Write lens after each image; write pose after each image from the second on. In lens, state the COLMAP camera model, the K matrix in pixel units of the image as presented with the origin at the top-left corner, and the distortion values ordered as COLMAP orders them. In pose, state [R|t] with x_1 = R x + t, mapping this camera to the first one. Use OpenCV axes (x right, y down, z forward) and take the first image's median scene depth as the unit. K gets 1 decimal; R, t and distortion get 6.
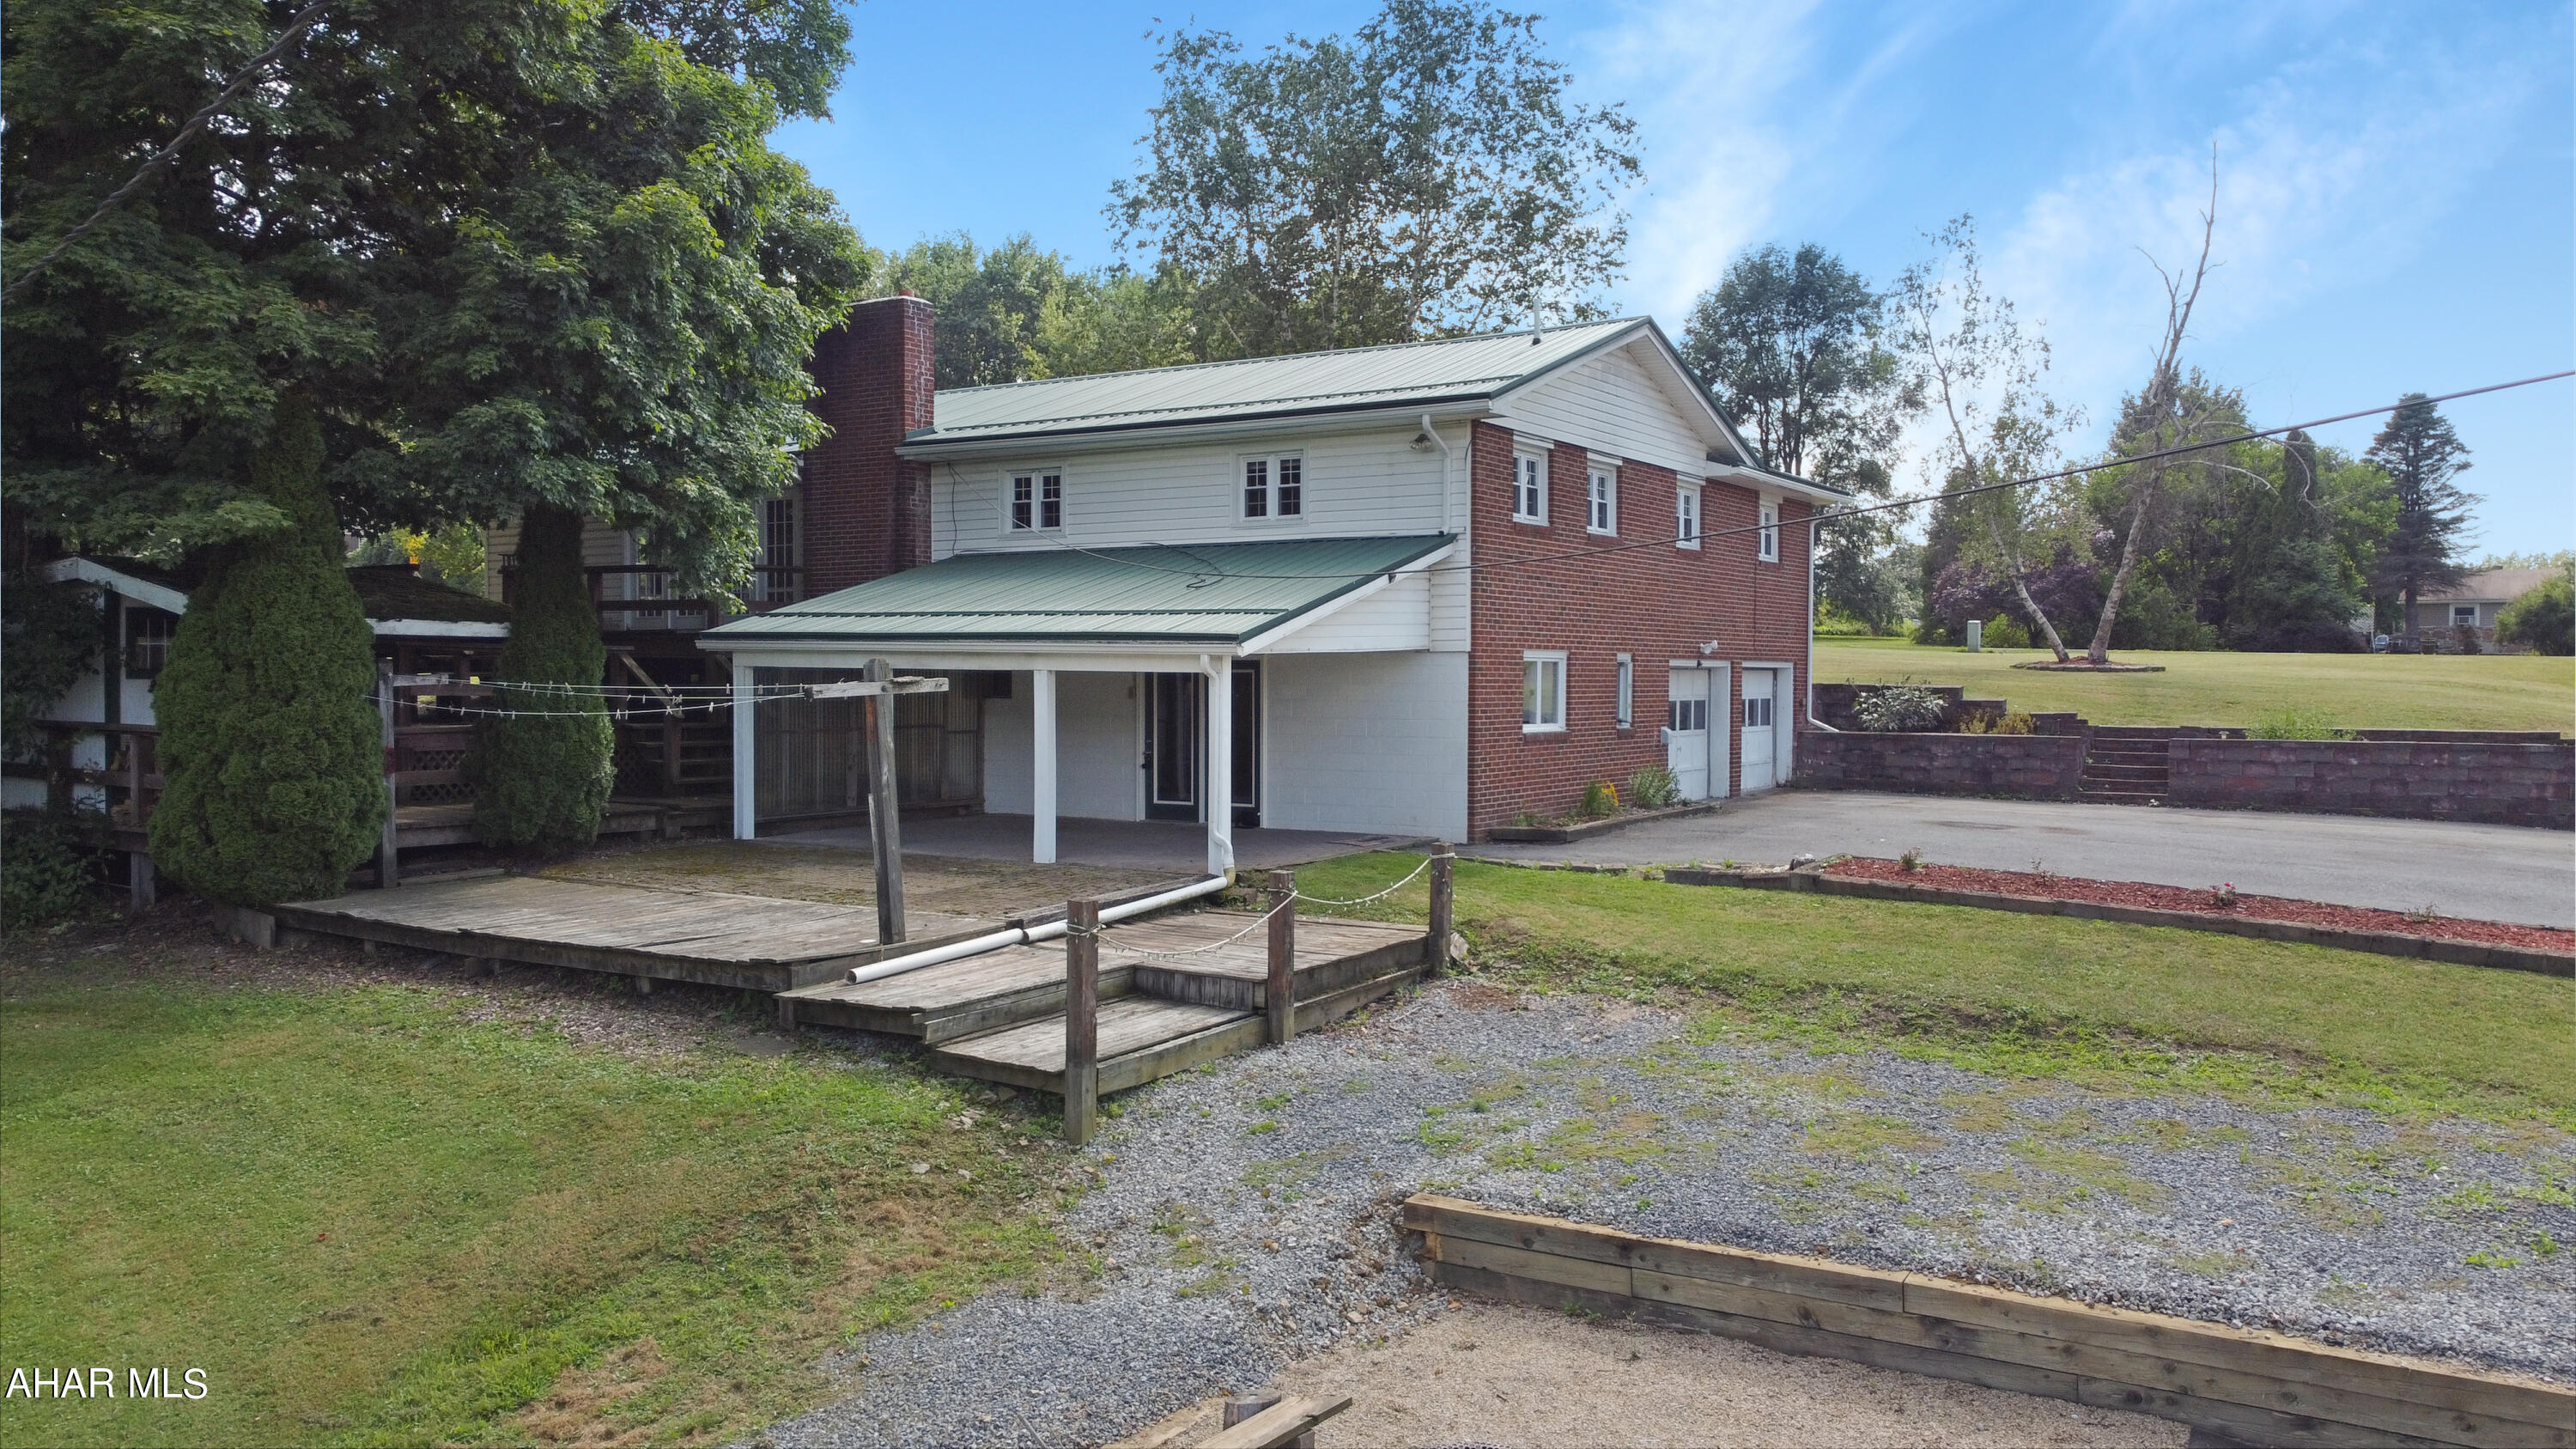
lens RADIAL K [[1937.5, 0, 1269.5], [0, 1937.5, 712.9], [0, 0, 1]] dist [0.013520, -0.002543]
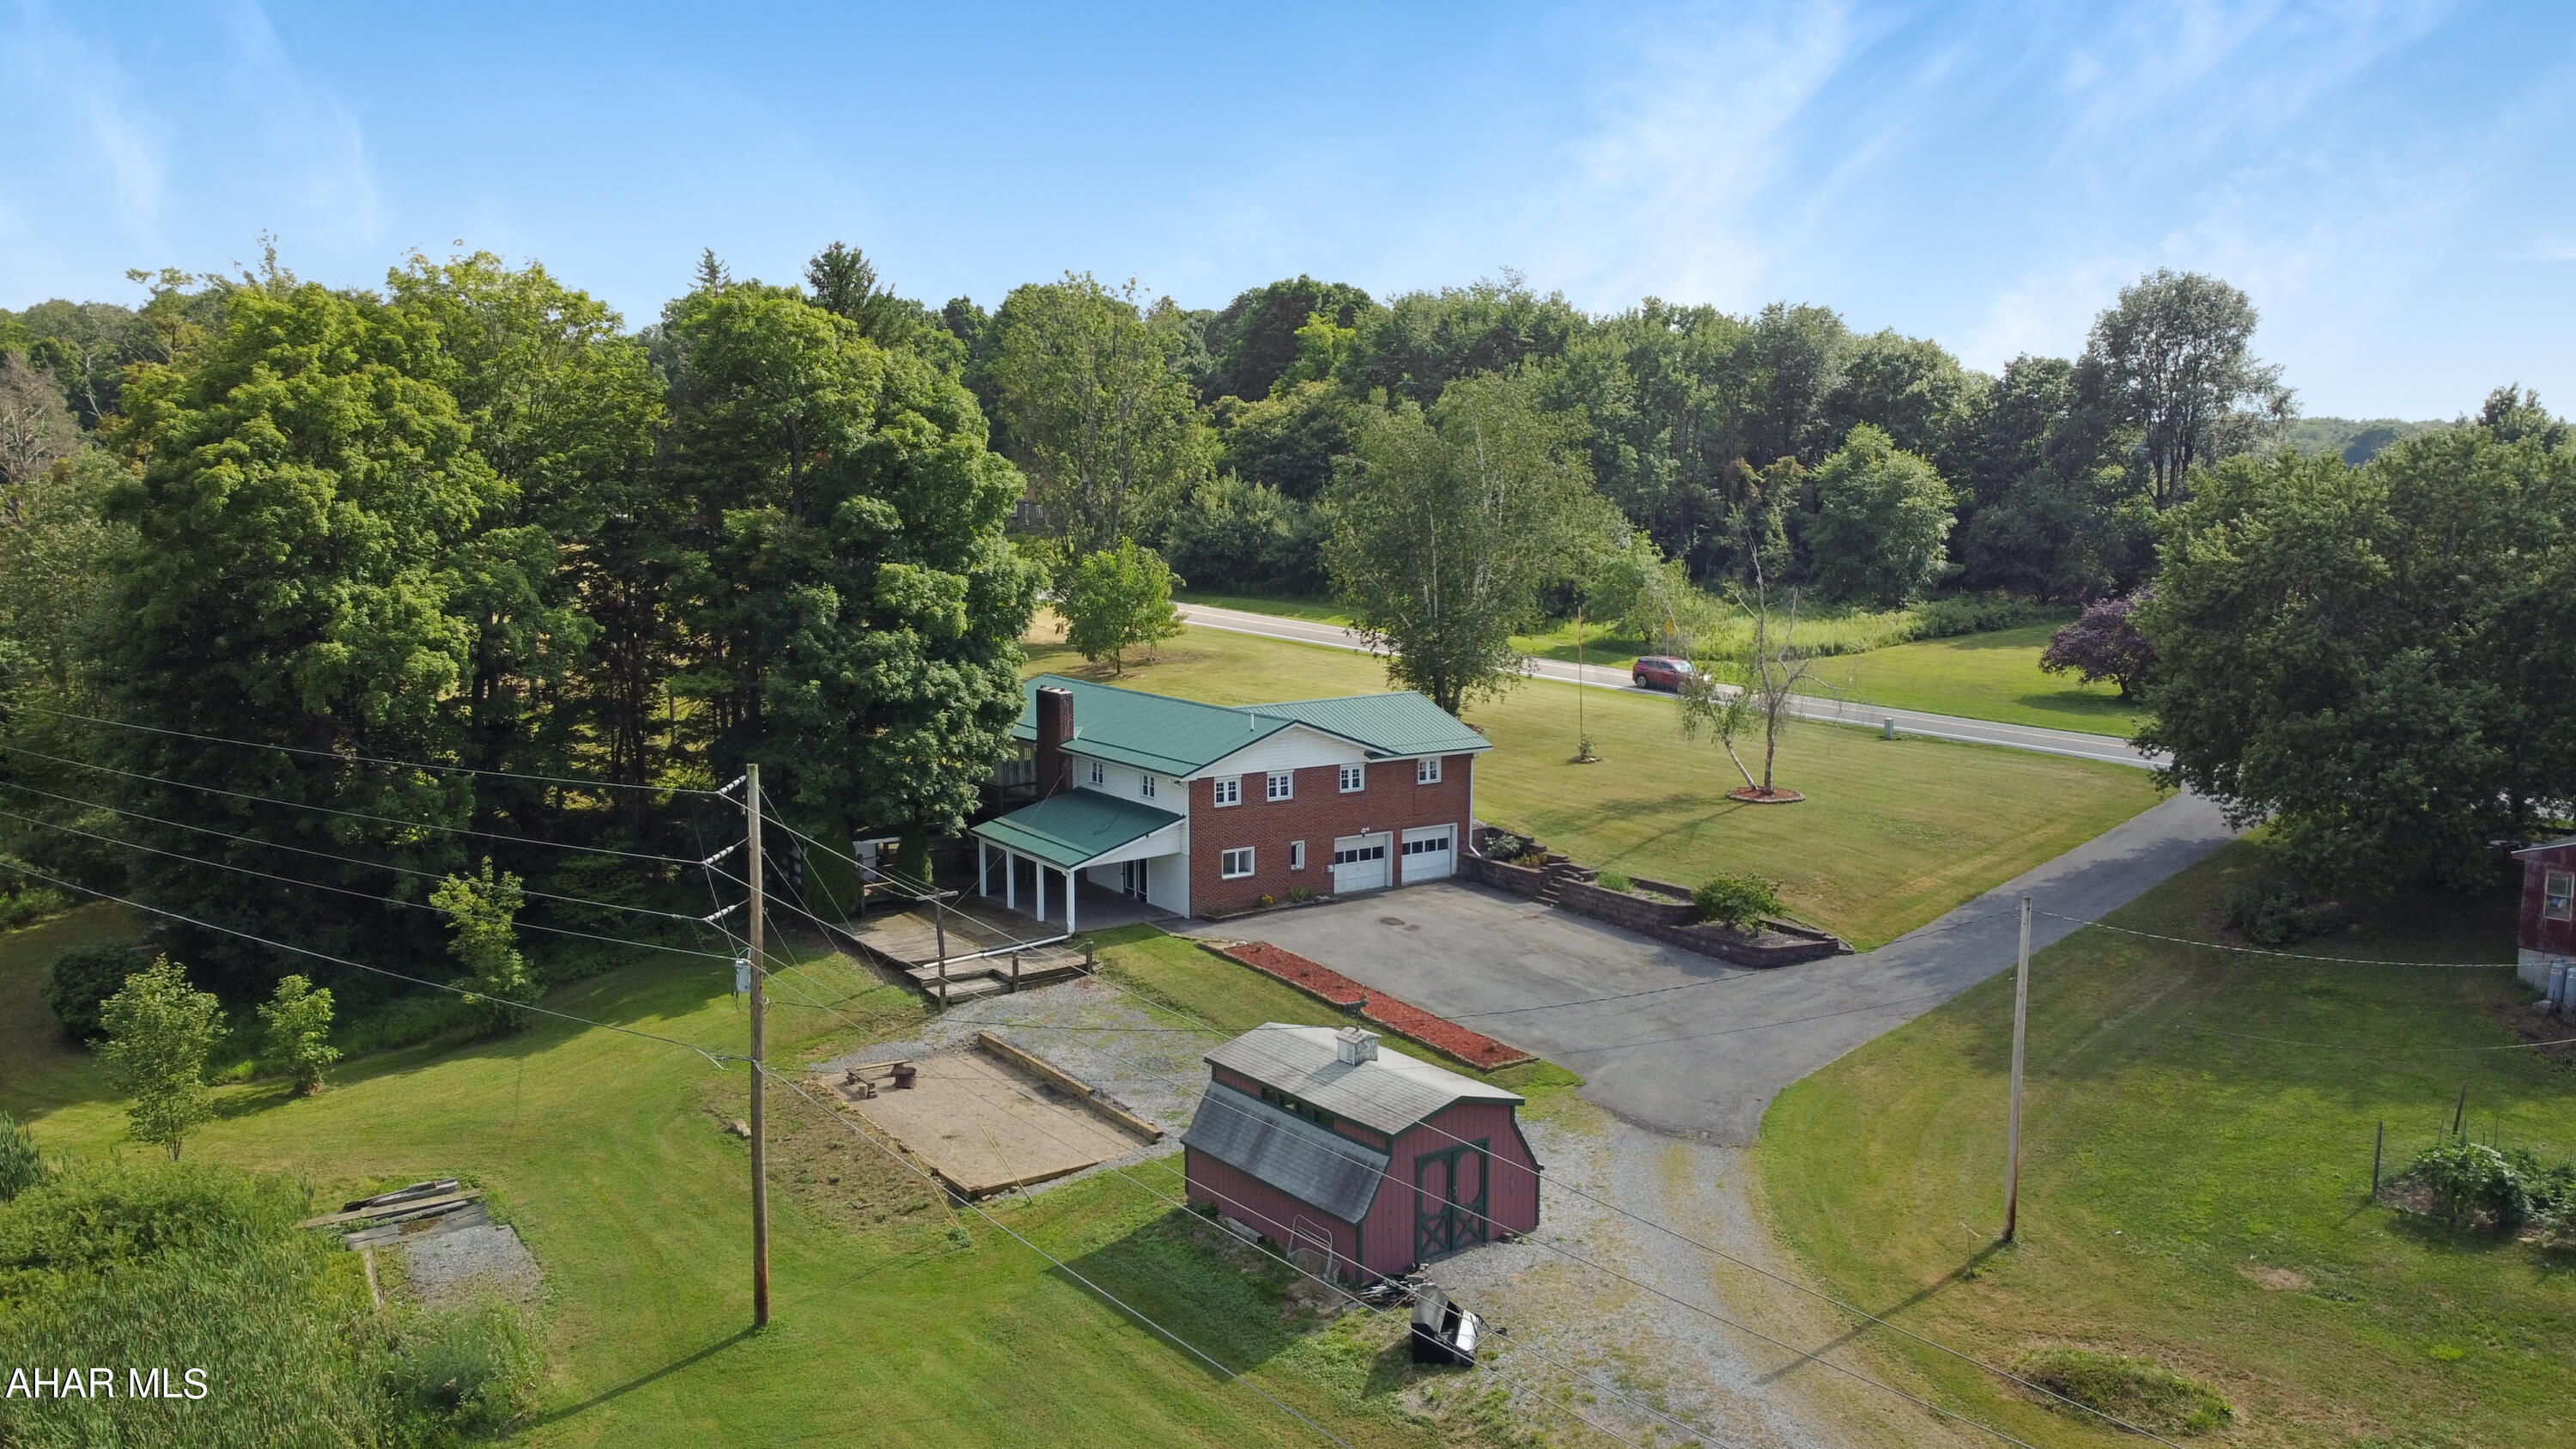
lens RADIAL K [[1937.5, 0, 1269.5], [0, 1937.5, 712.9], [0, 0, 1]] dist [0.013520, -0.002543]
pose [[0.913154, 0.045662, -0.405049, 1.202972], [-0.002546, 0.994325, 0.106353, -0.482297], [0.407607, -0.096085, 0.908088, -1.383388]]
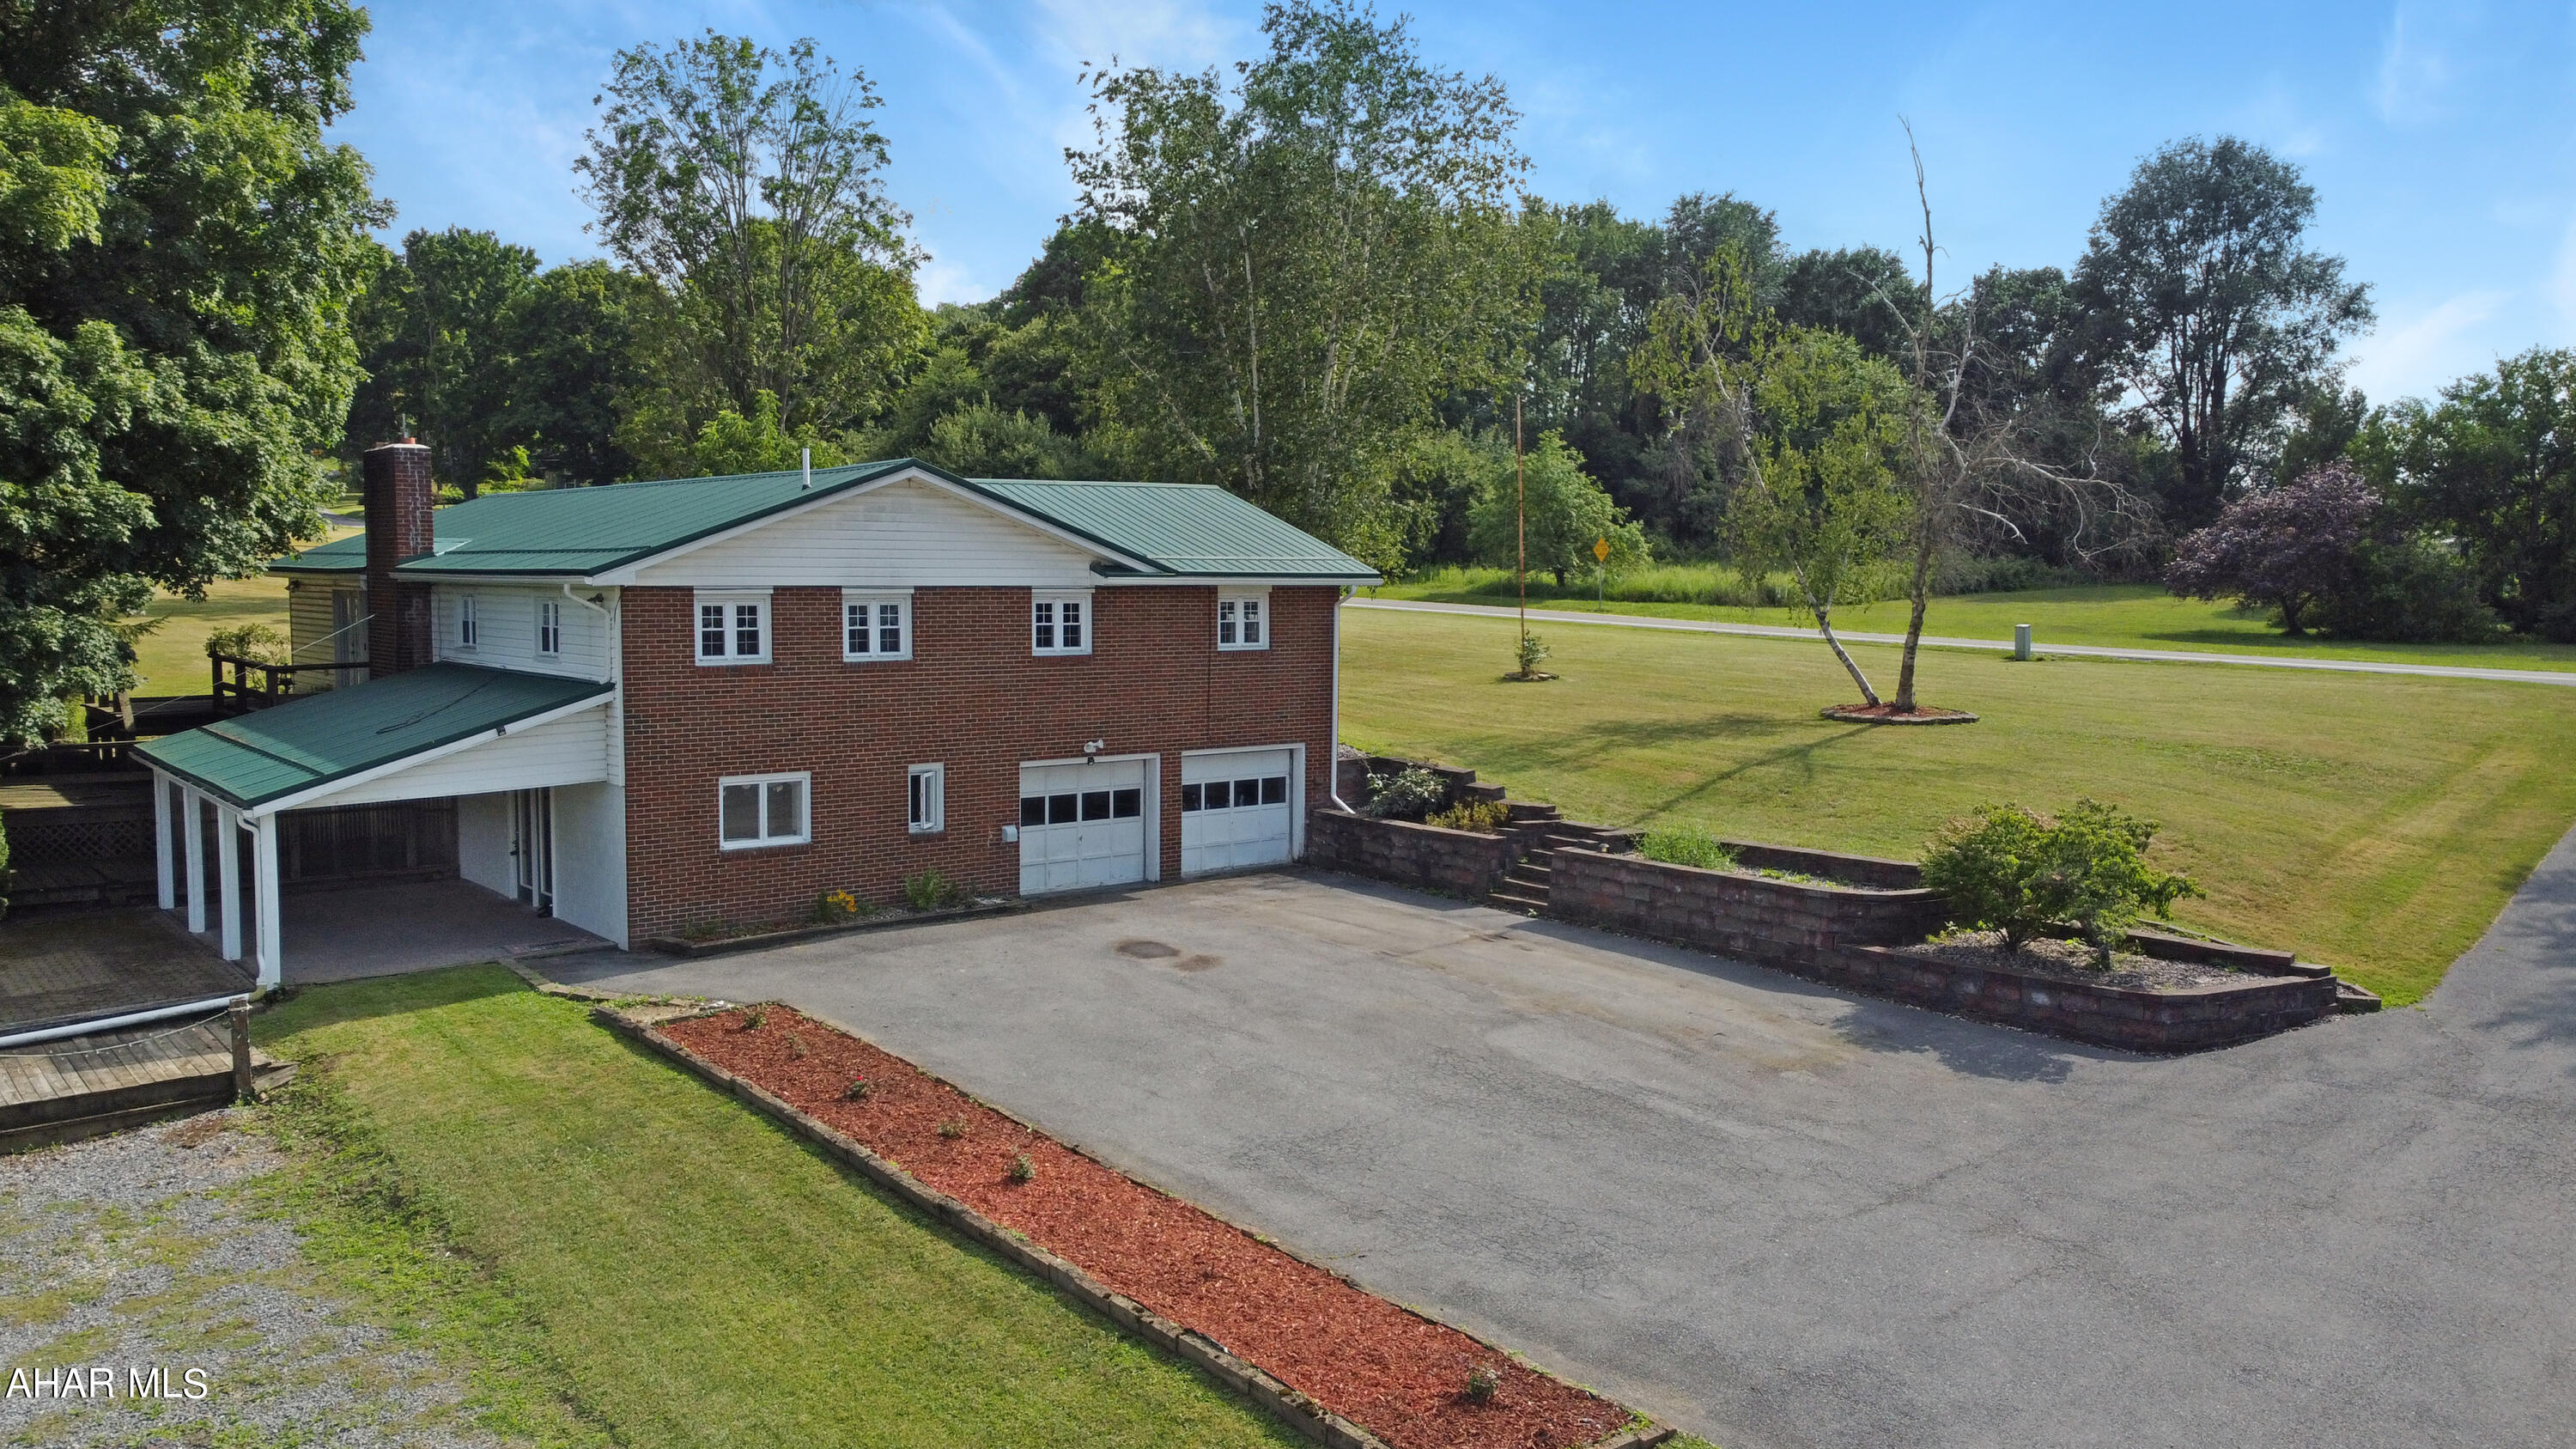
lens RADIAL K [[1937.5, 0, 1269.5], [0, 1937.5, 712.9], [0, 0, 1]] dist [0.013520, -0.002543]
pose [[0.946315, 0.025425, -0.322245, 0.716325], [-0.007288, 0.998327, 0.057368, -0.123244], [0.323164, -0.051939, 0.944917, 0.032701]]
